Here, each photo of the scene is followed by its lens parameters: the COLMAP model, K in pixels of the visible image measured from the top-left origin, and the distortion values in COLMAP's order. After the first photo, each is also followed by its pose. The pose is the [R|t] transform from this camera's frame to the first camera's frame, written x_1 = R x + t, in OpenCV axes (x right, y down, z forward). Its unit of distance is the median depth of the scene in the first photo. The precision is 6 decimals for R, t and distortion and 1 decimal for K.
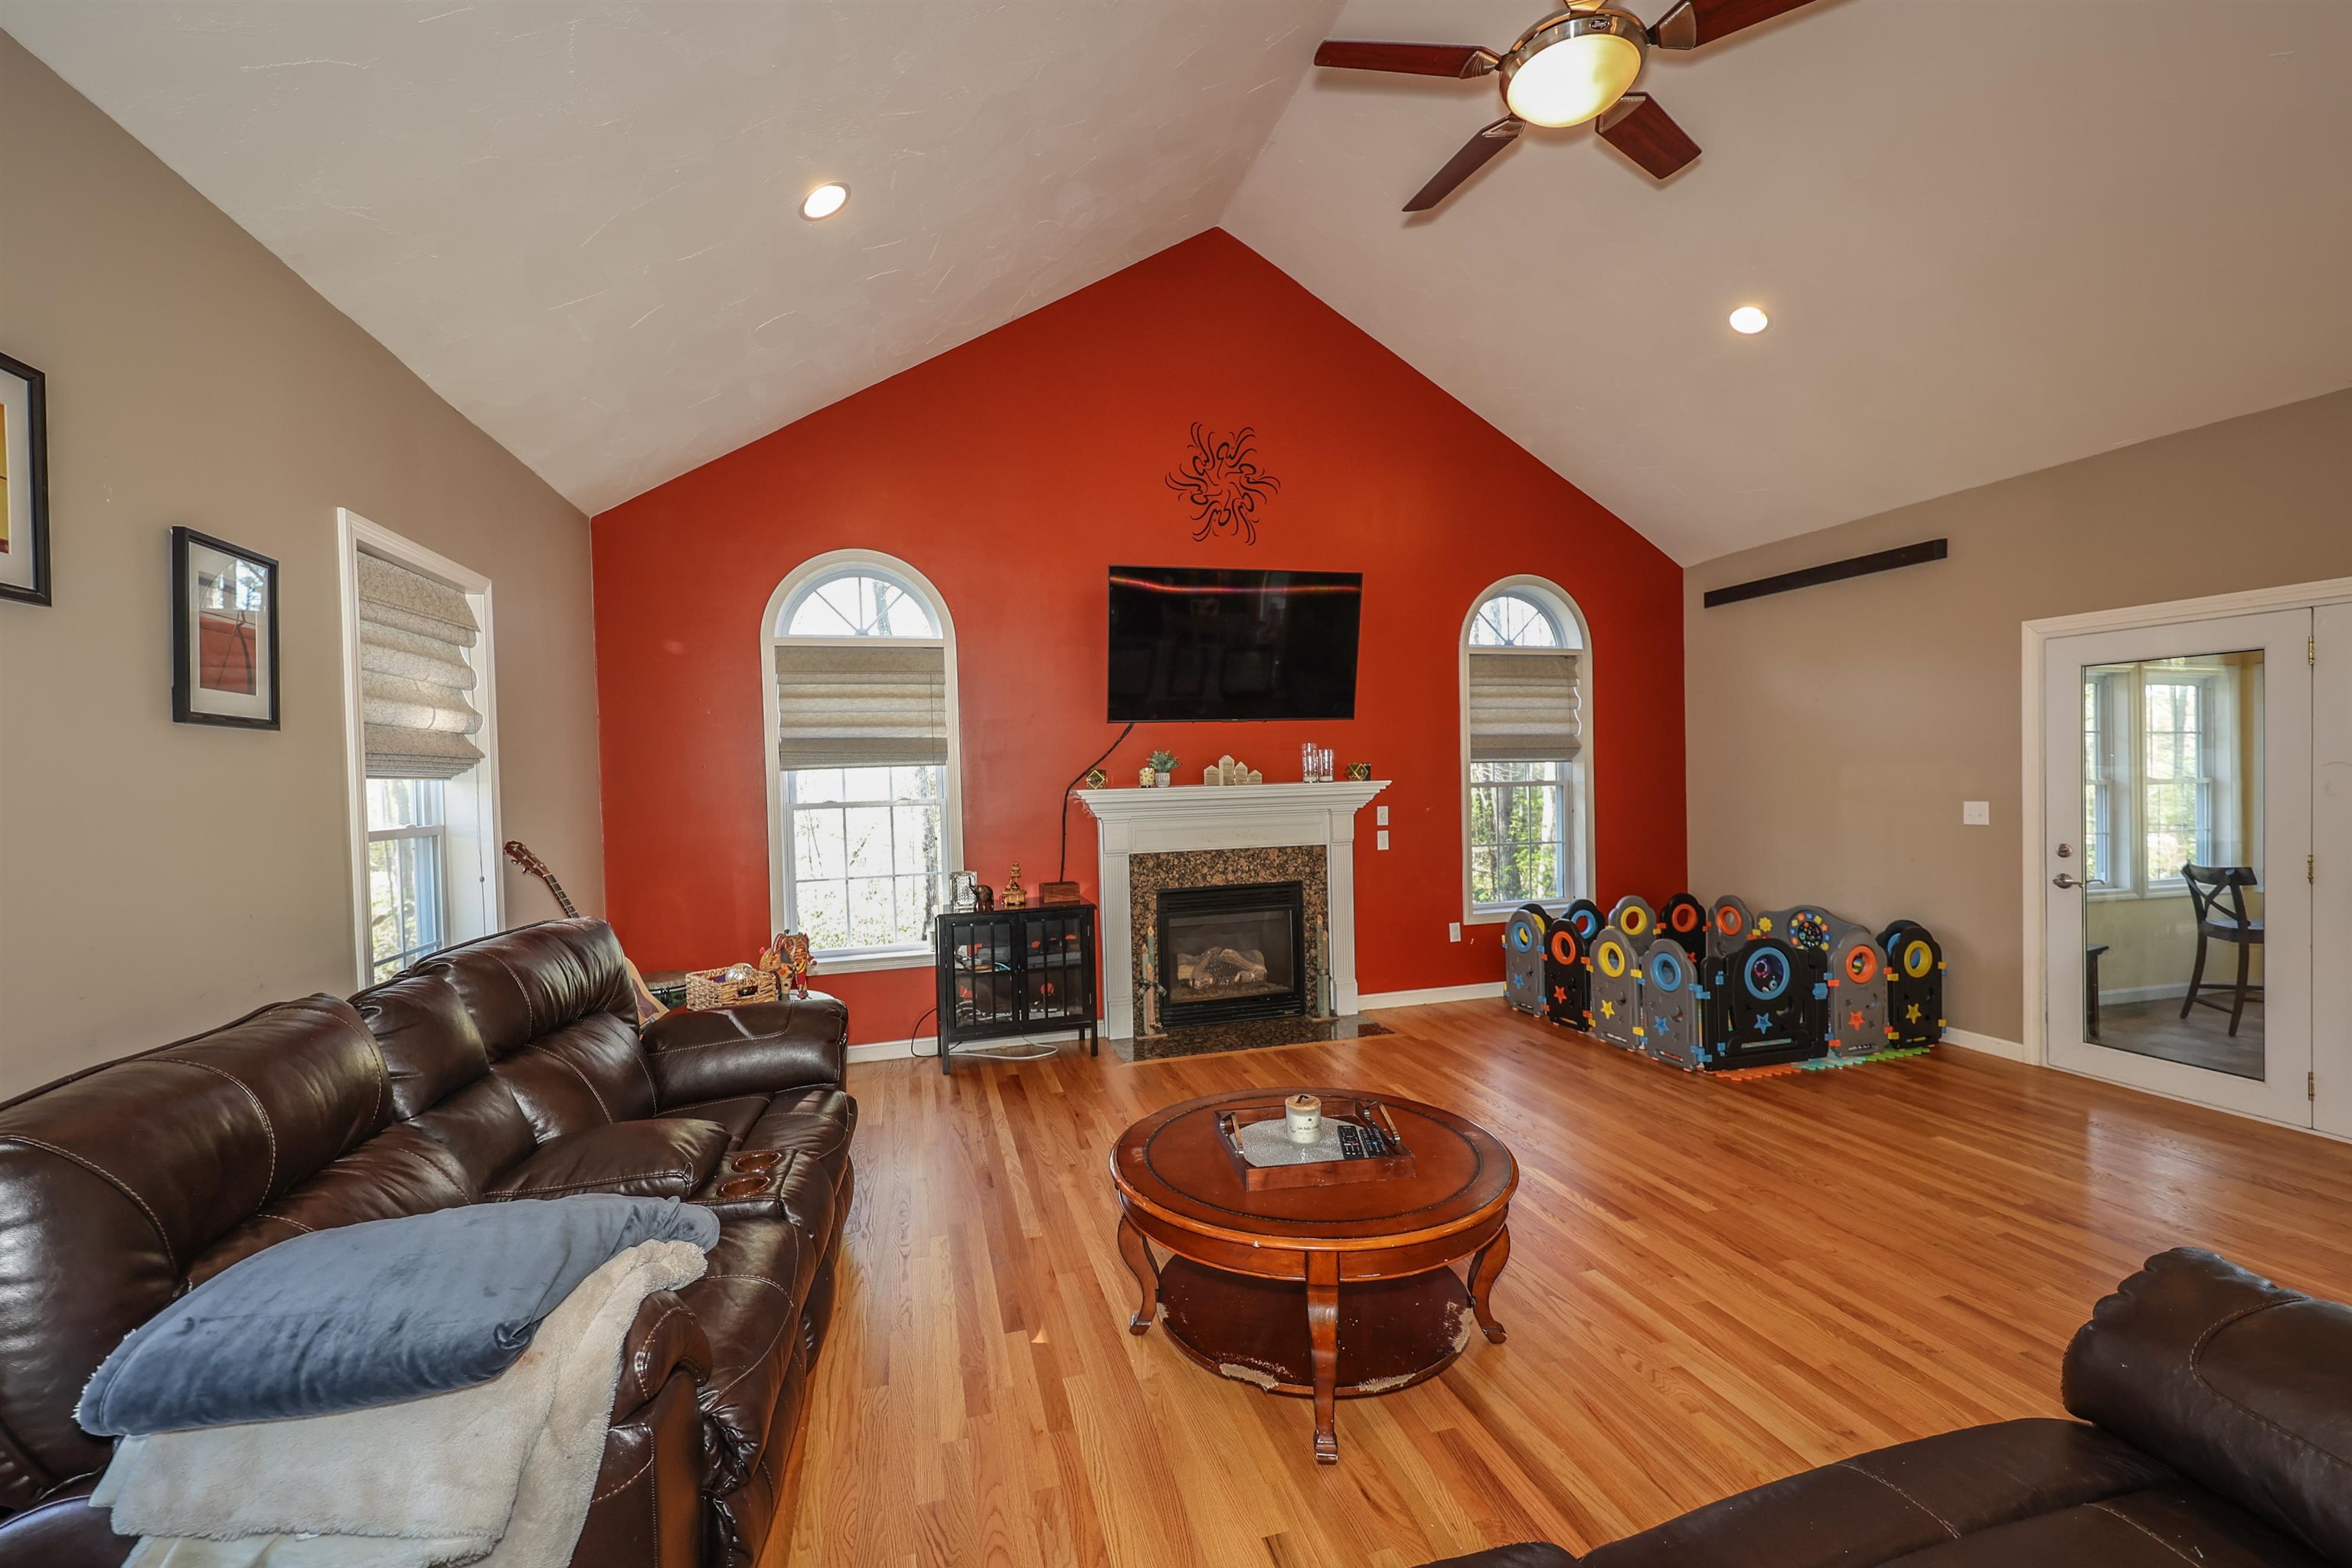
lens RADIAL K [[968.8, 0, 1182.7], [0, 968.8, 778.0], [0, 0, 1]] dist [0.003182, 0.000564]
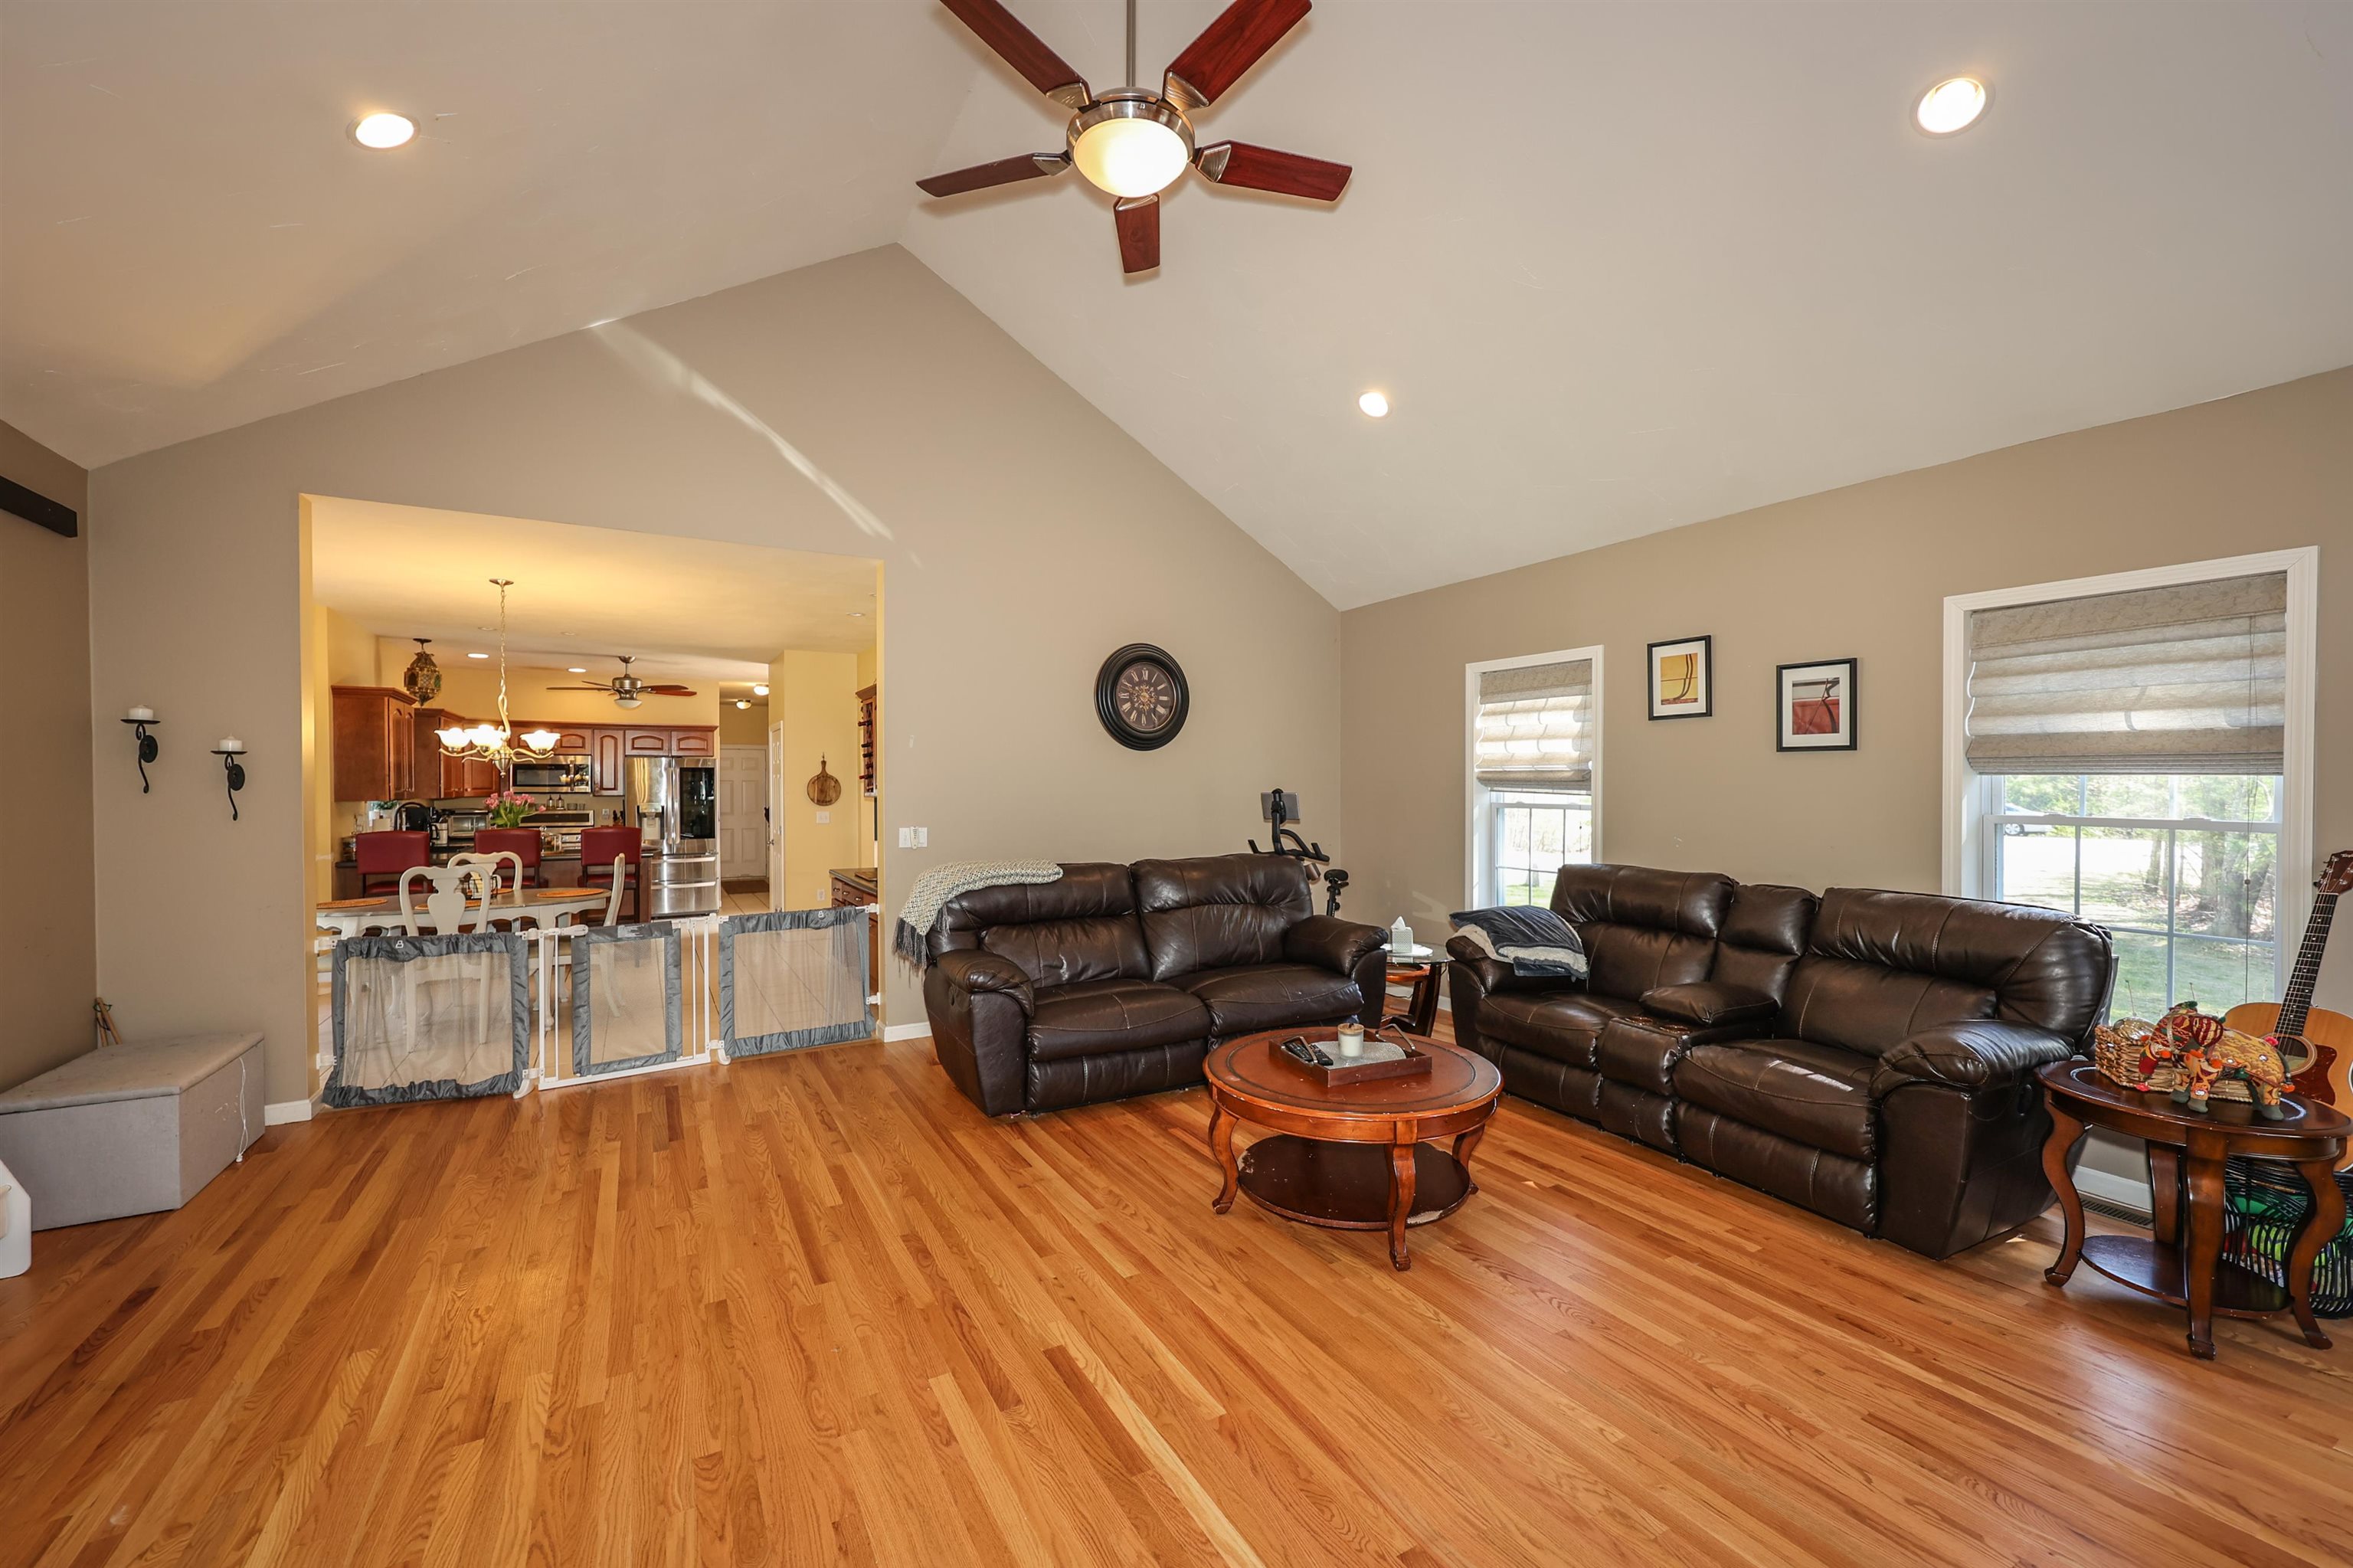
lens RADIAL K [[969.3, 0, 1177.1], [0, 969.3, 787.6], [0, 0, 1]] dist [0.003182, 0.000564]
pose [[-0.970940, 0.021872, -0.238320, 0.644349], [0.018600, 0.999699, 0.015970, -0.028549], [0.238597, 0.011073, -0.971055, 2.140078]]
